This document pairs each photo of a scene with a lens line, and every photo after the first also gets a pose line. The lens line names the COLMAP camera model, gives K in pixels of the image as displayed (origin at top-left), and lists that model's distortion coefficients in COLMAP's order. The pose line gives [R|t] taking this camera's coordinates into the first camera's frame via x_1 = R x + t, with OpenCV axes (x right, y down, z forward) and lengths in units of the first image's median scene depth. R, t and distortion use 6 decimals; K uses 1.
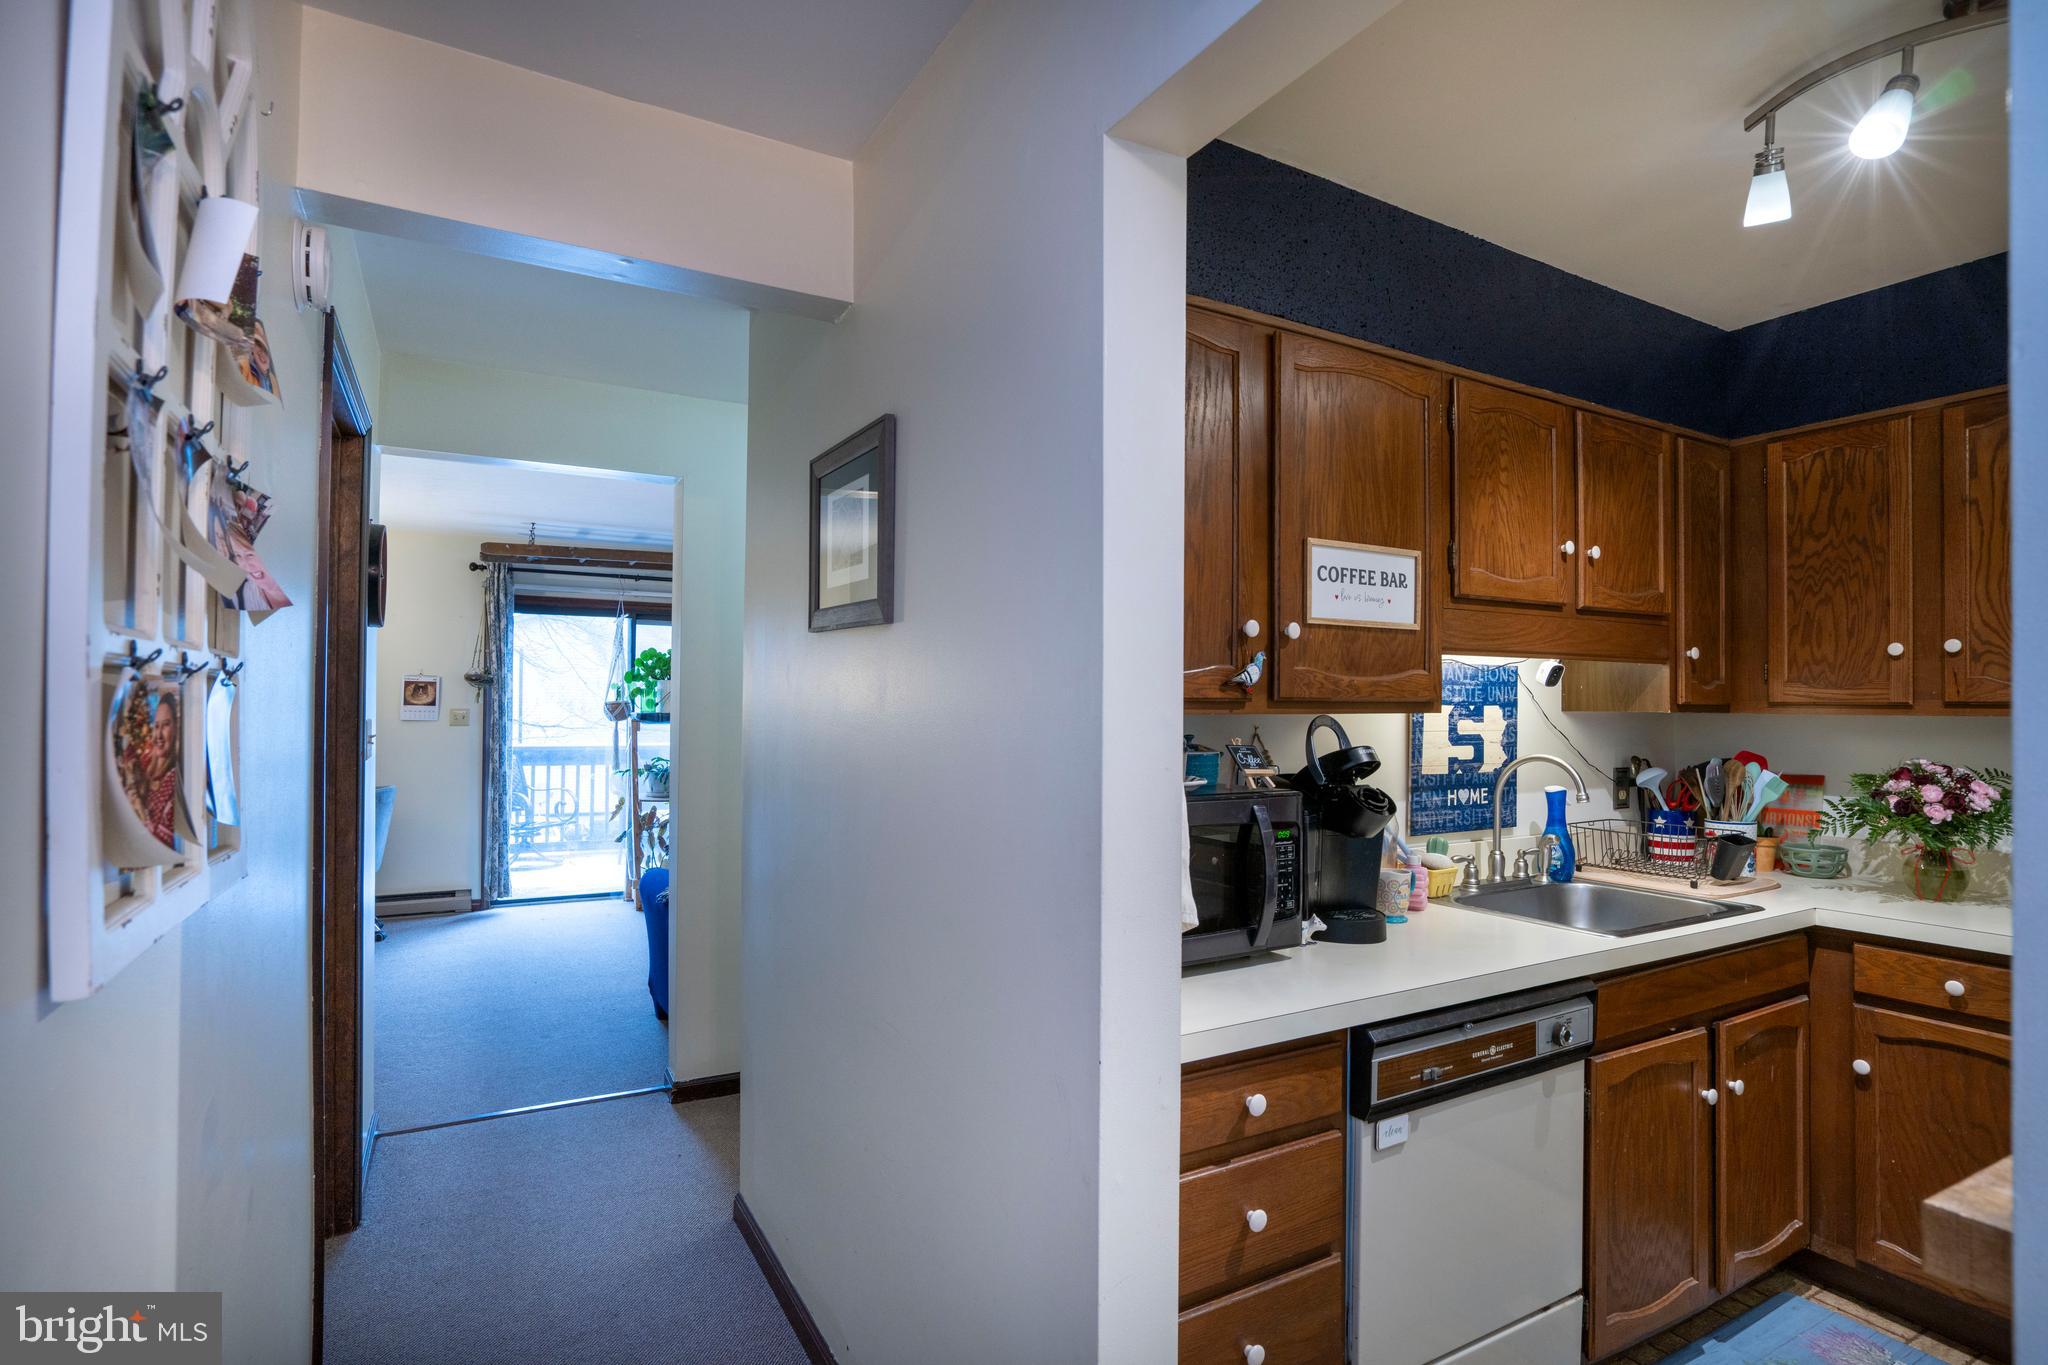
lens RADIAL K [[1015.7, 0, 1014.7], [0, 1015.7, 691.9], [0, 0, 1]] dist [-0.050014, 0.023776]
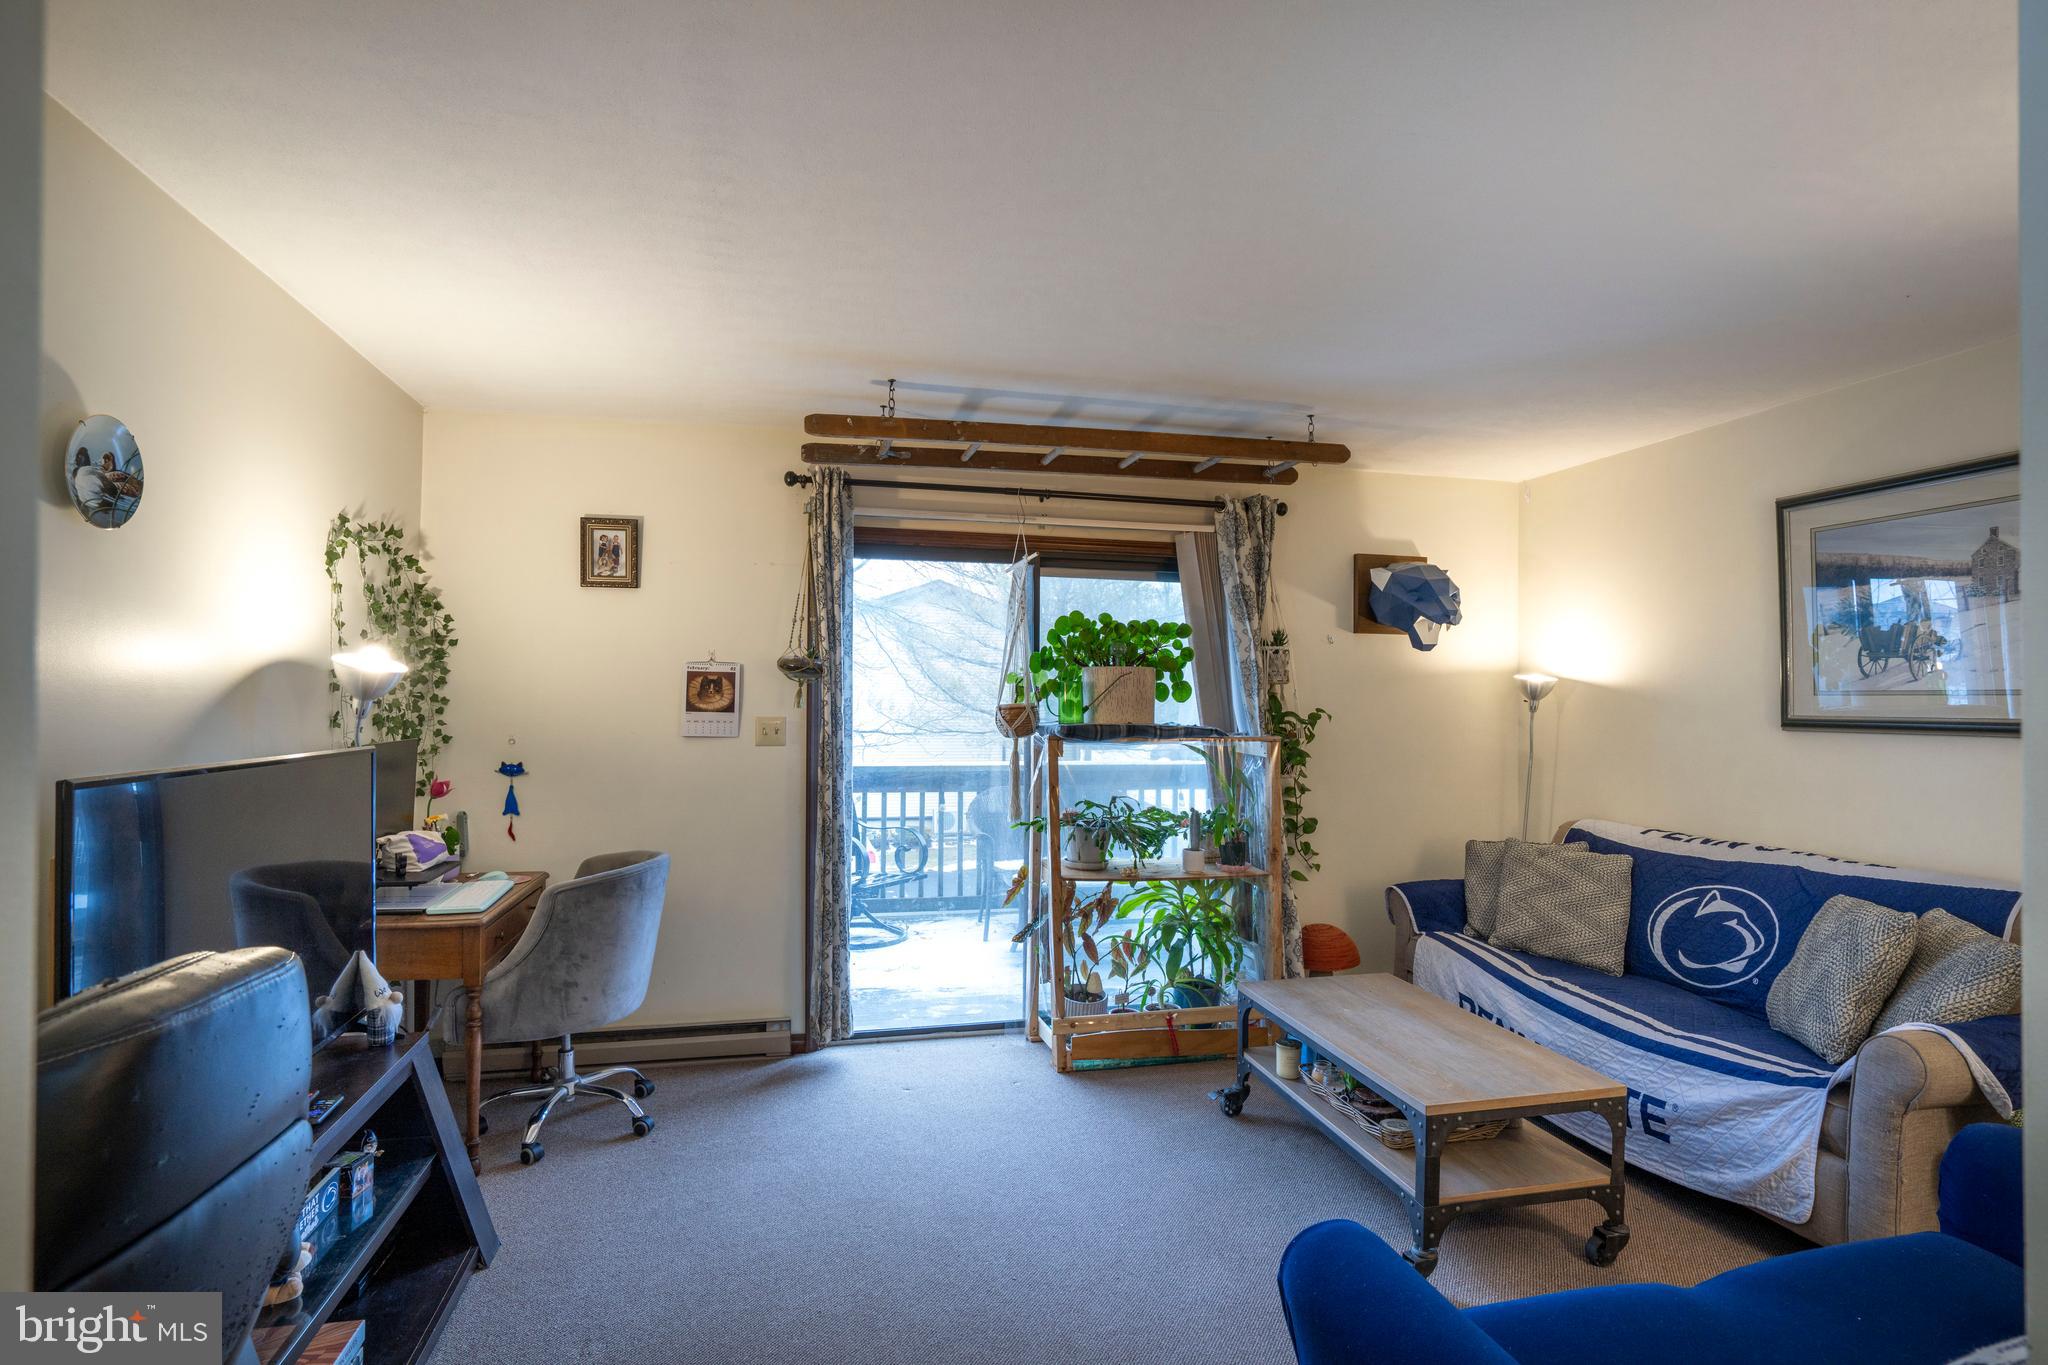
lens RADIAL K [[1015.7, 0, 1018.0], [0, 1015.7, 693.0], [0, 0, 1]] dist [-0.050014, 0.023776]
pose [[0.964117, -0.005668, -0.265418, -0.248533], [0.006239, 0.999980, 0.001308, 0.002402], [0.265405, -0.002917, 0.964133, 0.452237]]
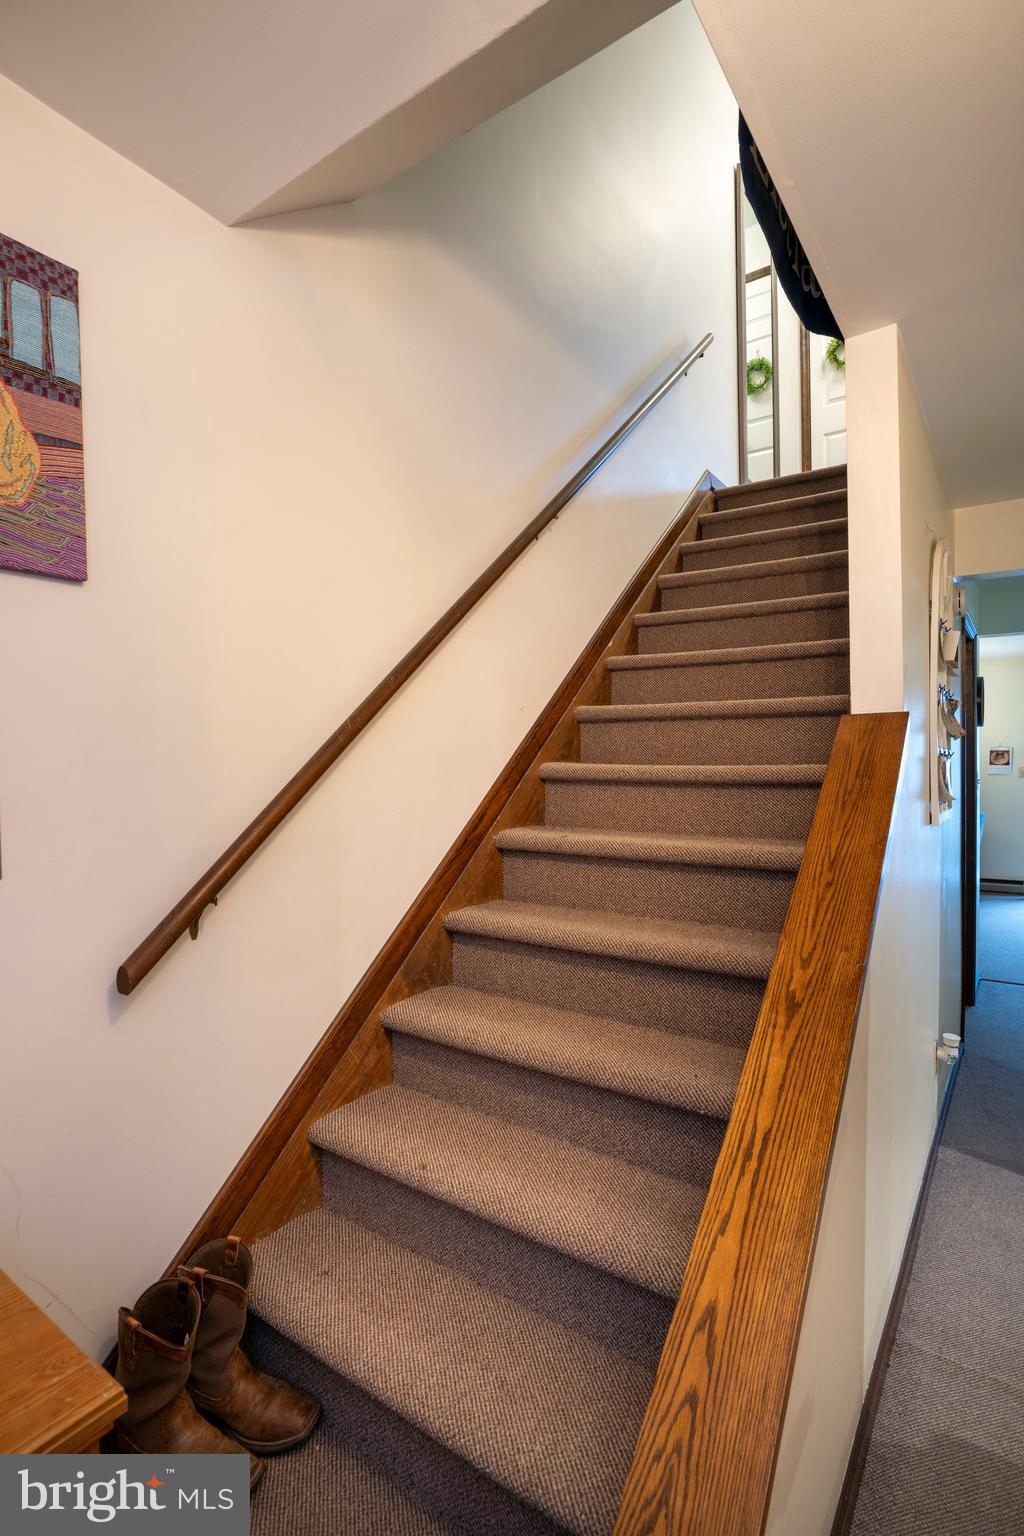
lens RADIAL K [[761.8, 0, 512.1], [0, 761.8, 763.9], [0, 0, 1]] dist [-0.050014, 0.023776]
pose [[0.445188, -0.005281, -0.895422, 0.143927], [0.014586, 0.999893, 0.001354, -0.001636], [0.895318, -0.013663, 0.445217, -0.252766]]
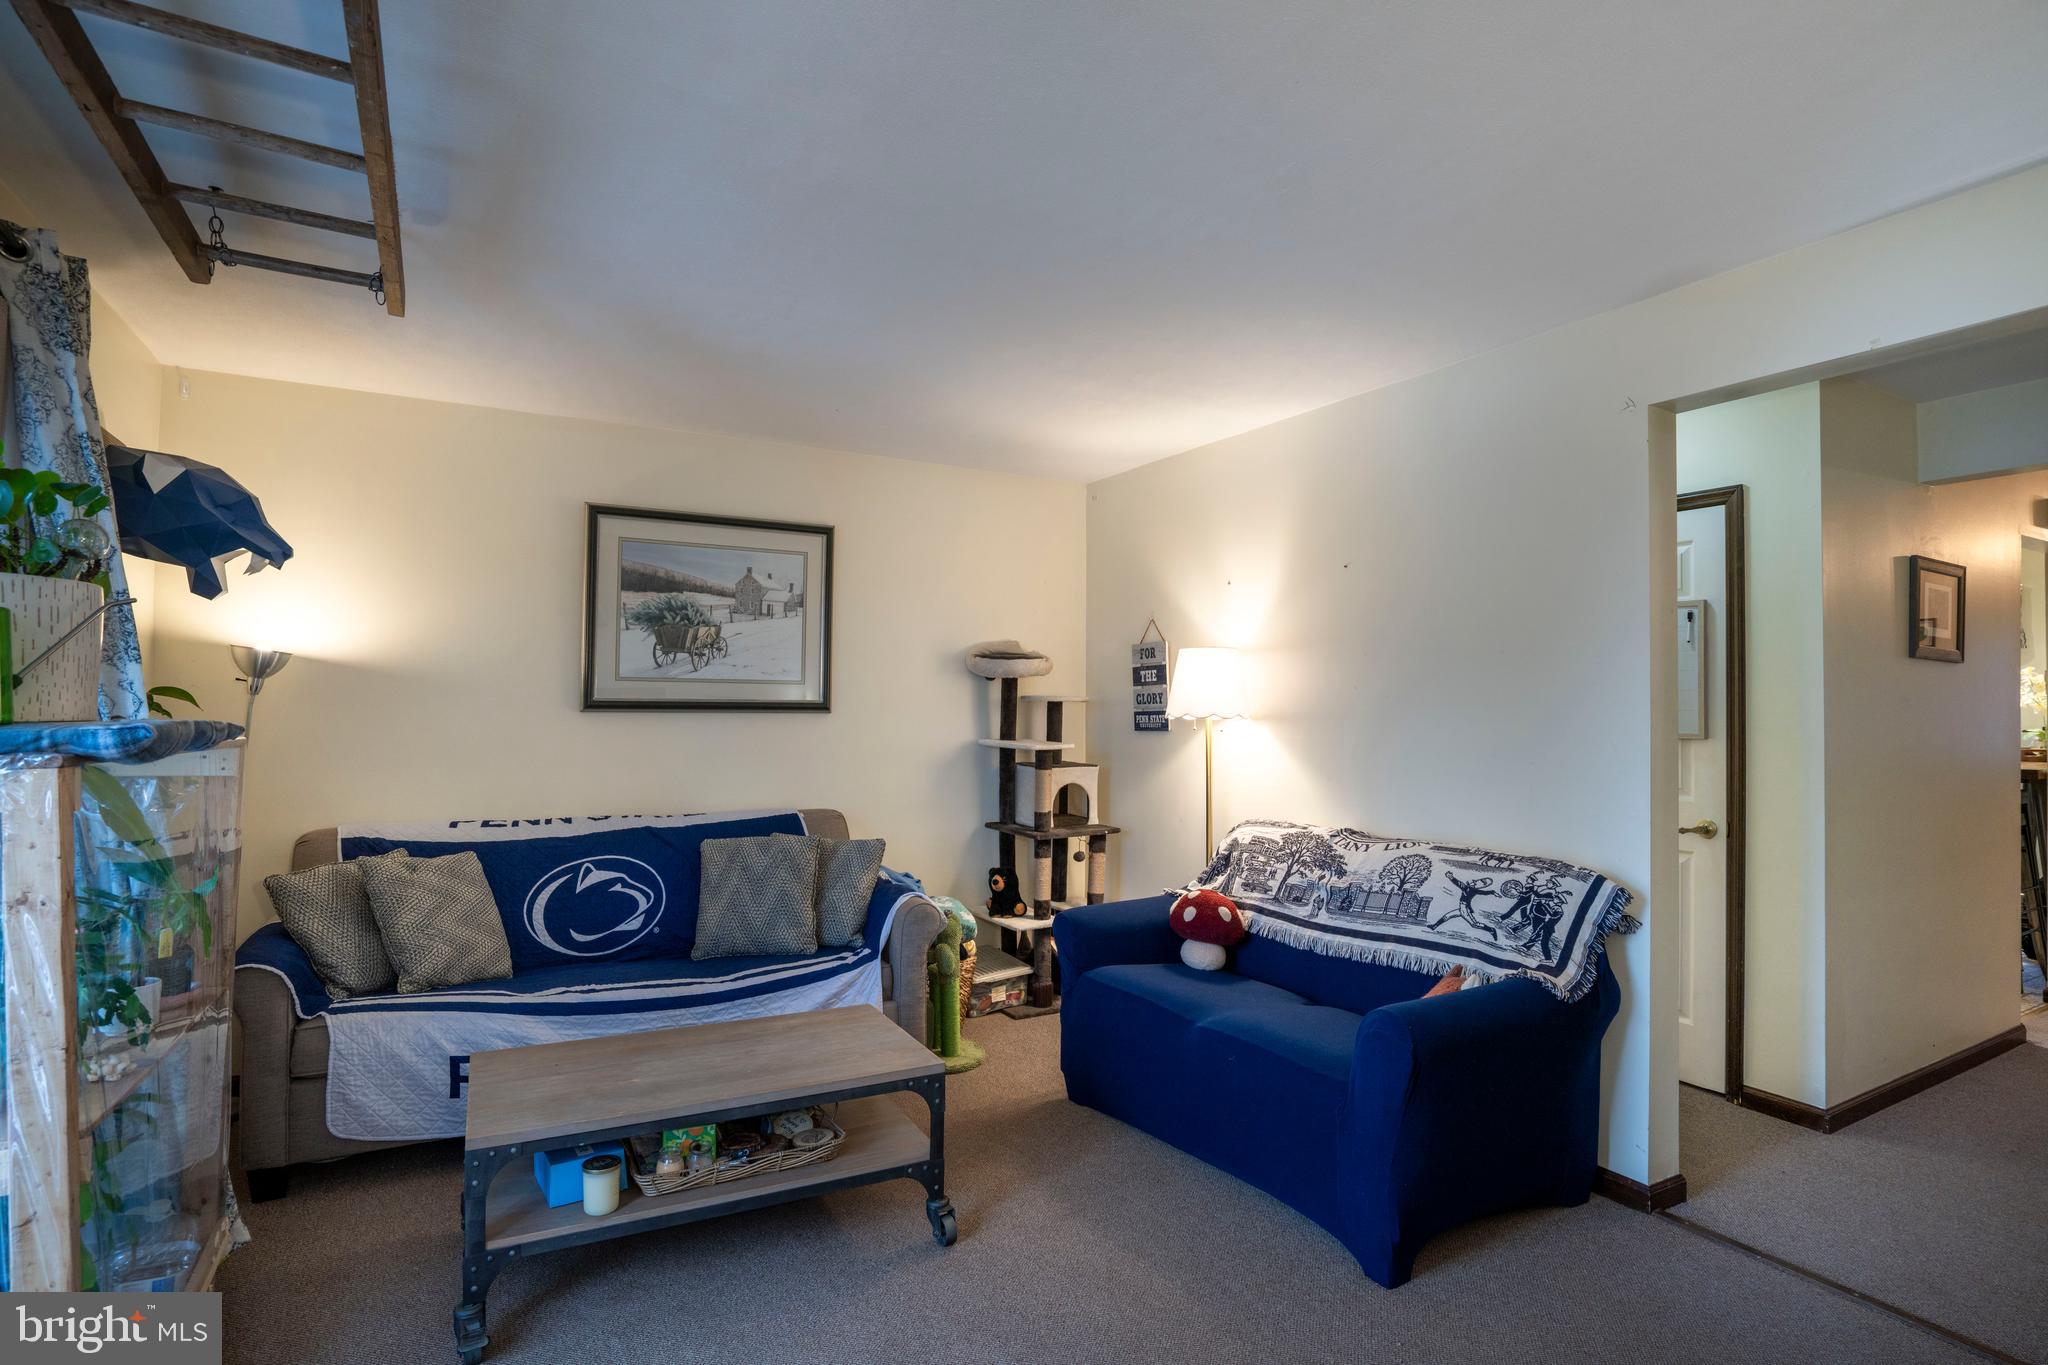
lens RADIAL K [[1015.7, 0, 1023.5], [0, 1015.7, 687.7], [0, 0, 1]] dist [-0.050014, 0.023776]
pose [[-0.014653, 0.007914, 0.999861, -0.605863], [-0.021622, 0.999732, -0.008230, 0.011090], [-0.999659, -0.021740, -0.014478, 0.830323]]
